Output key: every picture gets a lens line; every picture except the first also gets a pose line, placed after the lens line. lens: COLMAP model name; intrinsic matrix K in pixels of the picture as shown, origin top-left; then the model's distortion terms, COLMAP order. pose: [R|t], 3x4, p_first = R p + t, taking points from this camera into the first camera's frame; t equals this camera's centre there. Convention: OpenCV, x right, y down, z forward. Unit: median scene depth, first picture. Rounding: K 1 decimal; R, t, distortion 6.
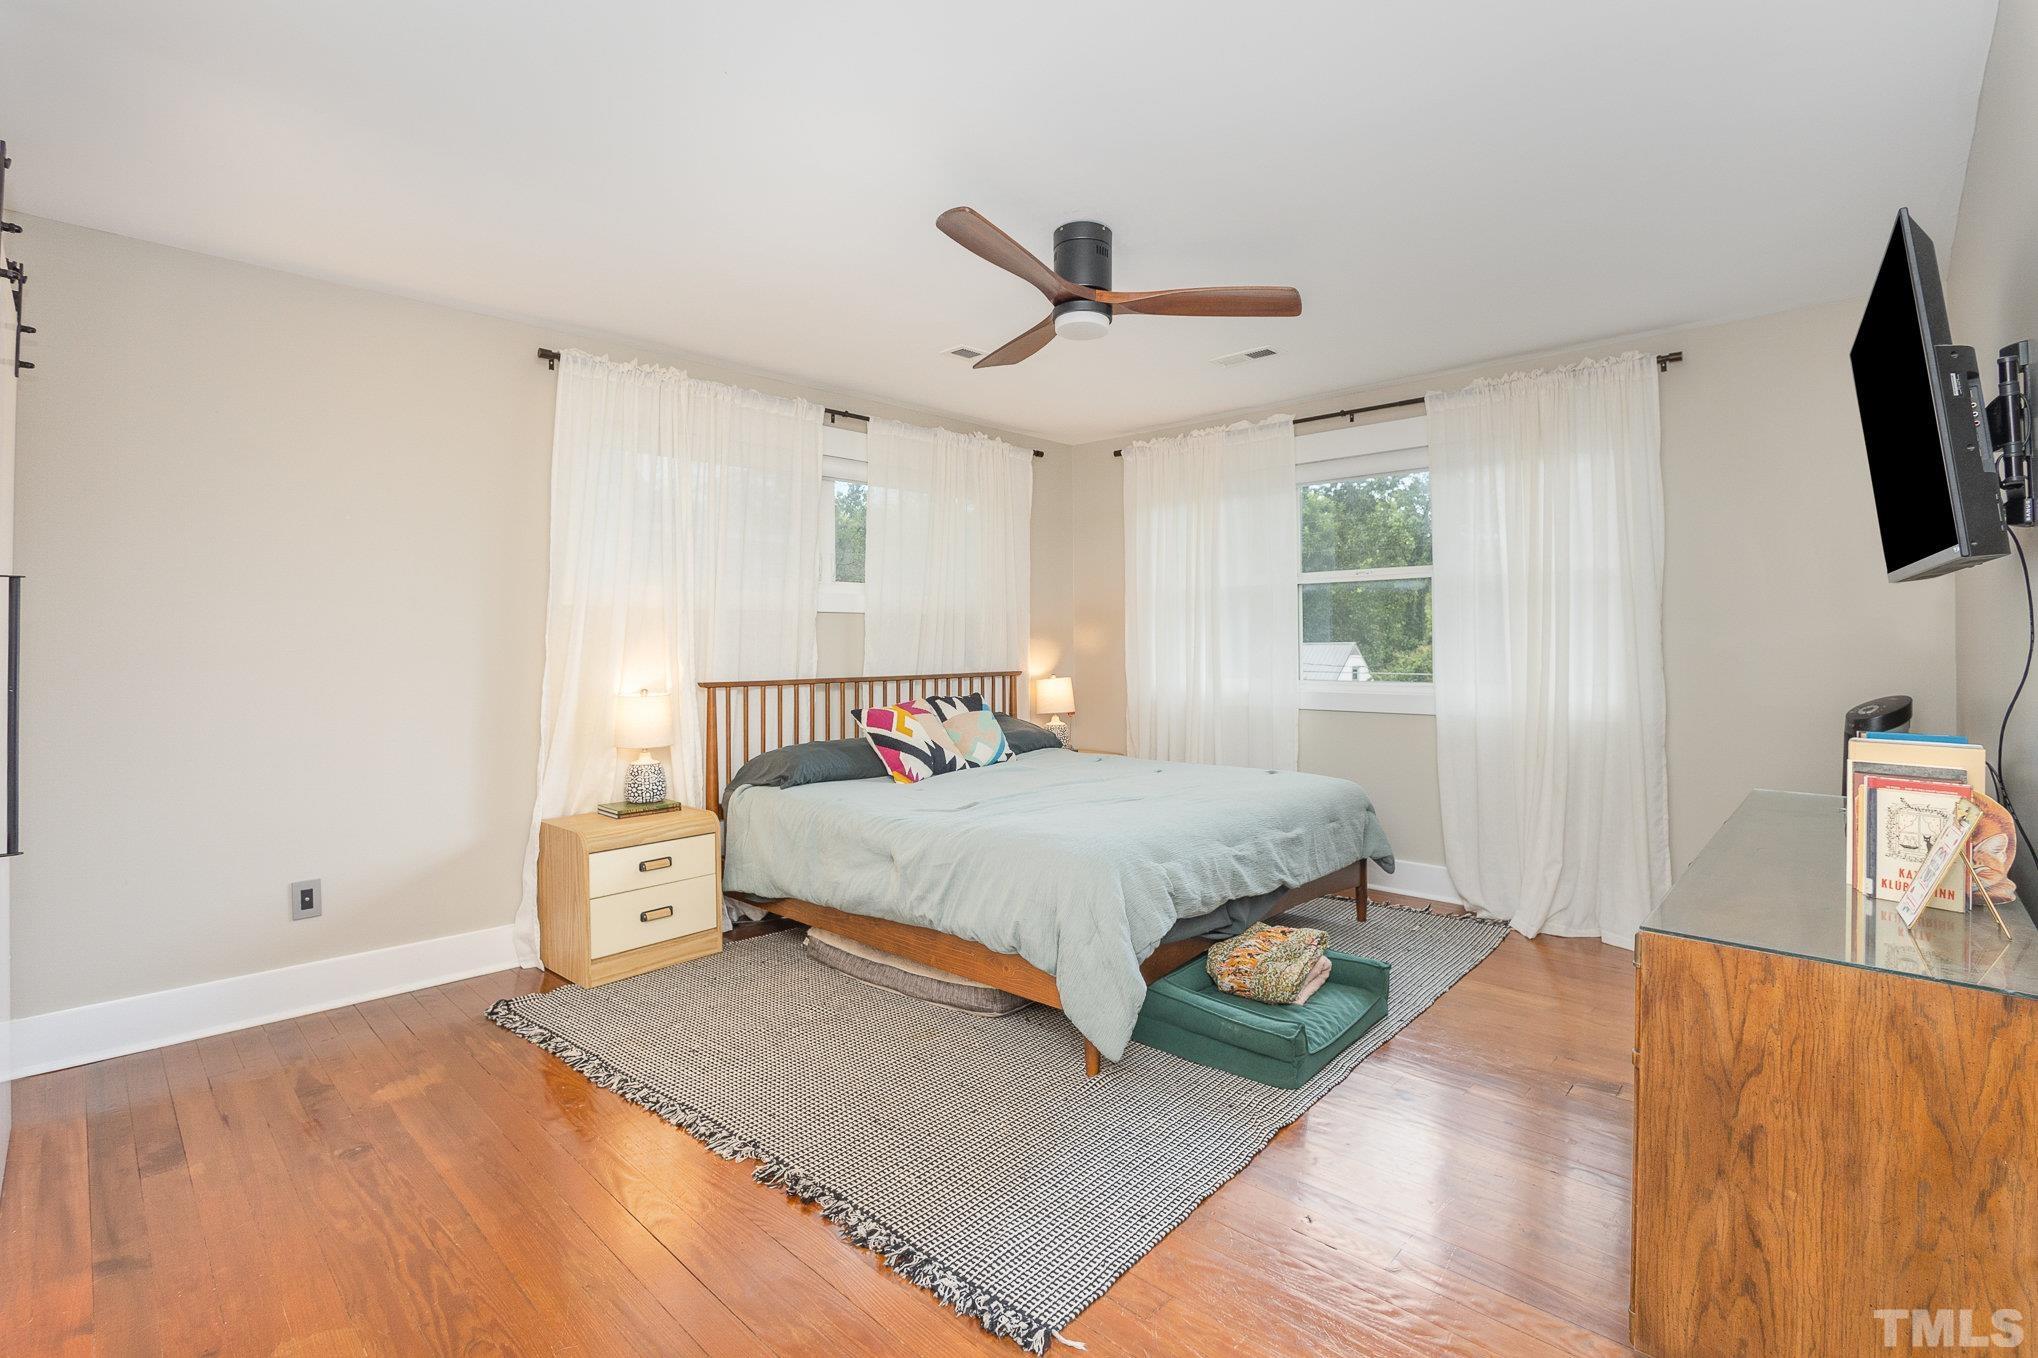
lens RADIAL K [[918.7, 0, 1022.1], [0, 918.7, 637.4], [0, 0, 1]] dist [-0.001197, -0.000066]
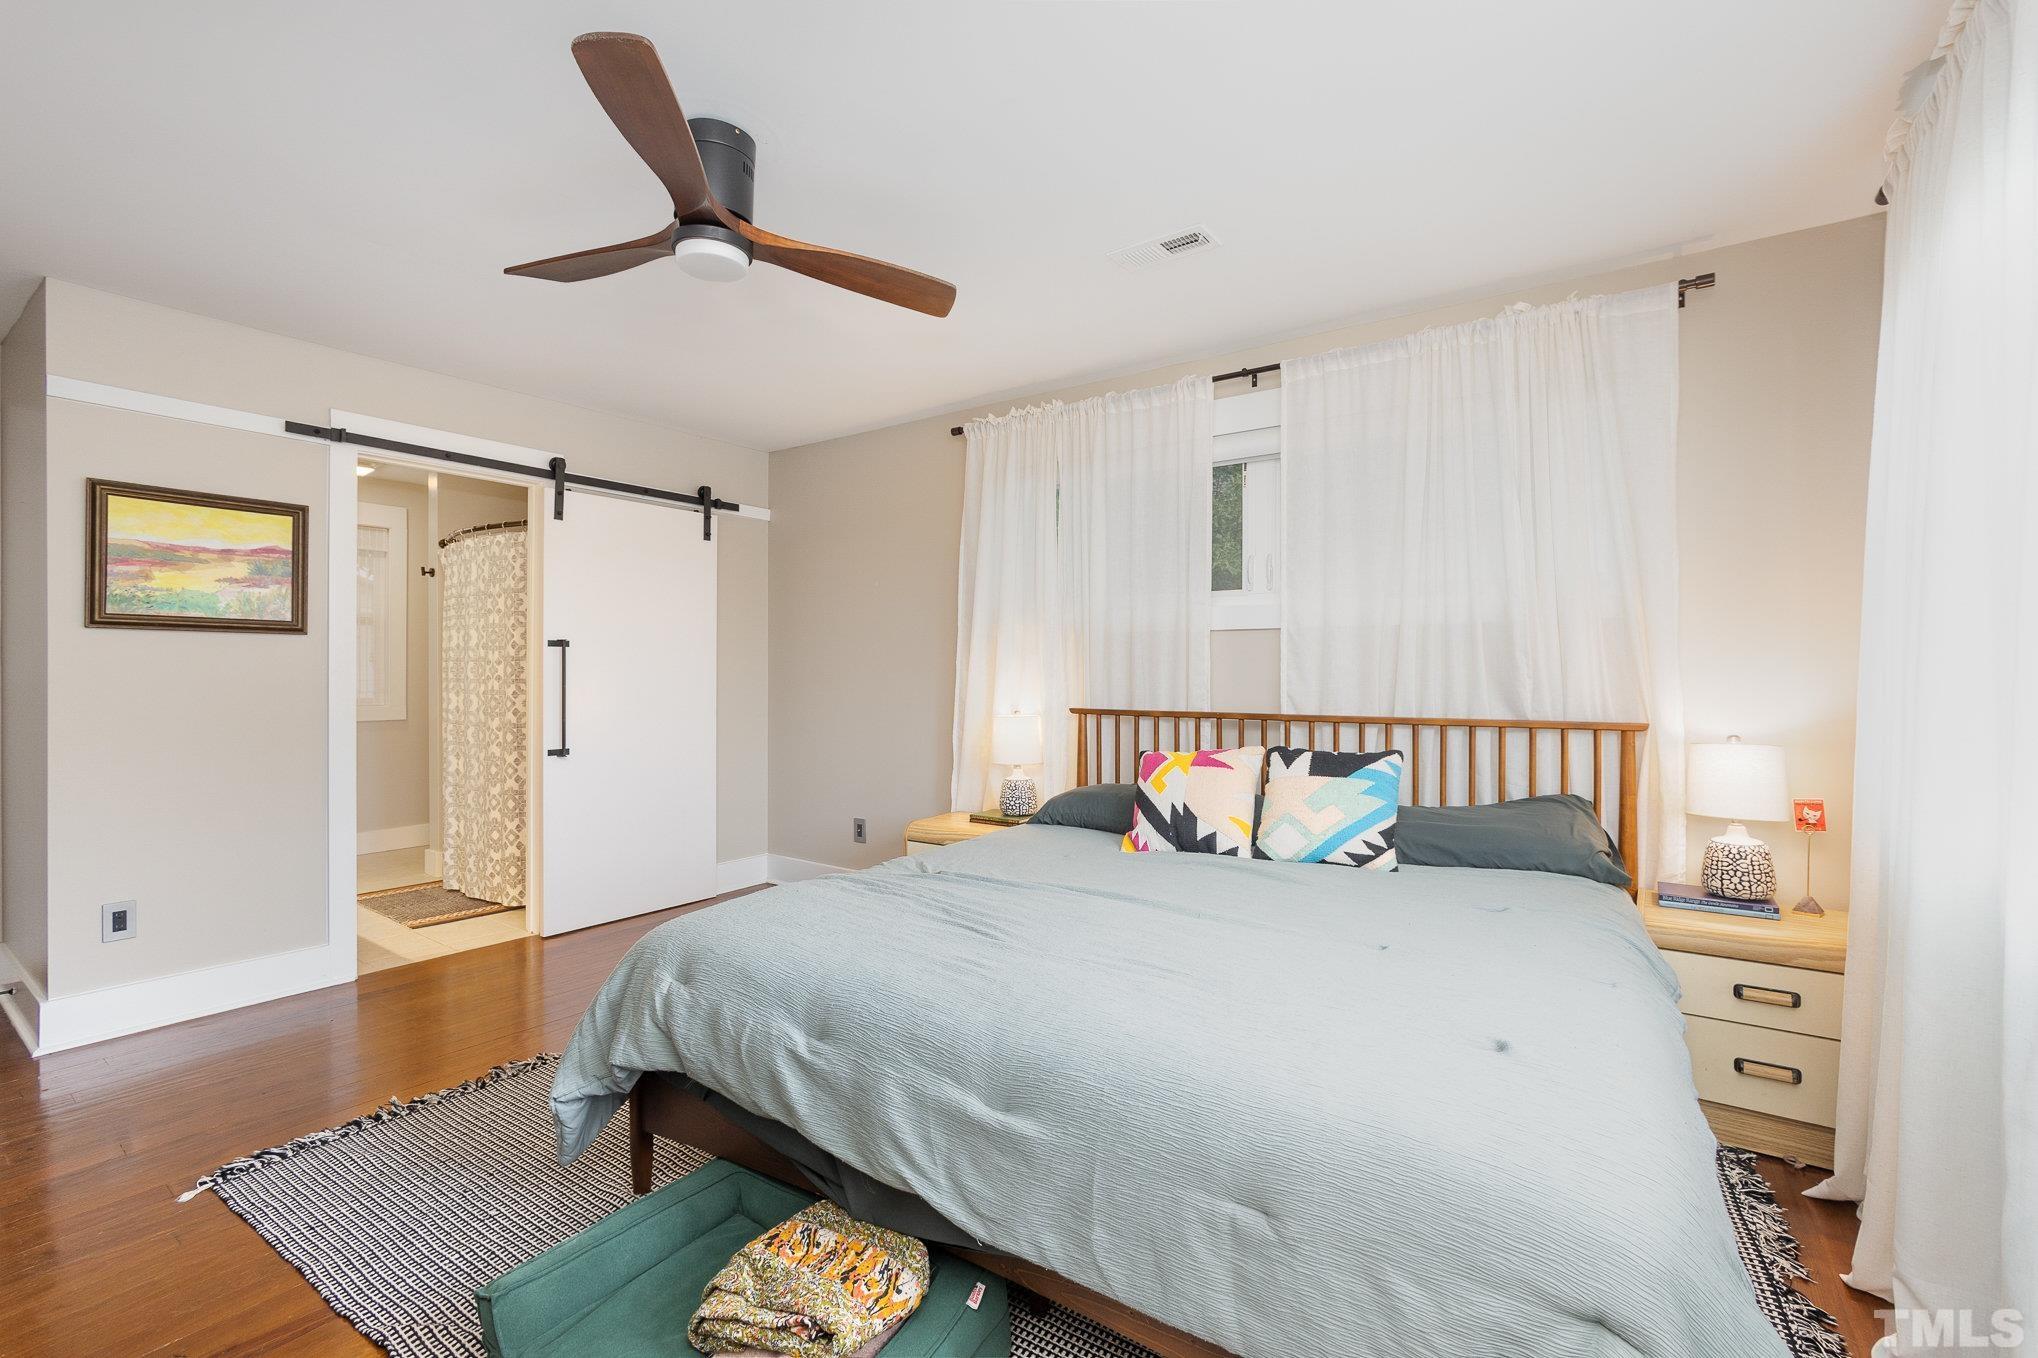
lens RADIAL K [[874.9, 0, 1019.0], [0, 874.9, 679.0], [0, 0, 1]] dist [-0.027303, 0.000060]
pose [[0.163551, 0.007323, -0.986508, 0.549400], [-0.000194, 0.999973, 0.007390, 0.010503], [0.986535, -0.001017, 0.163548, 0.758302]]
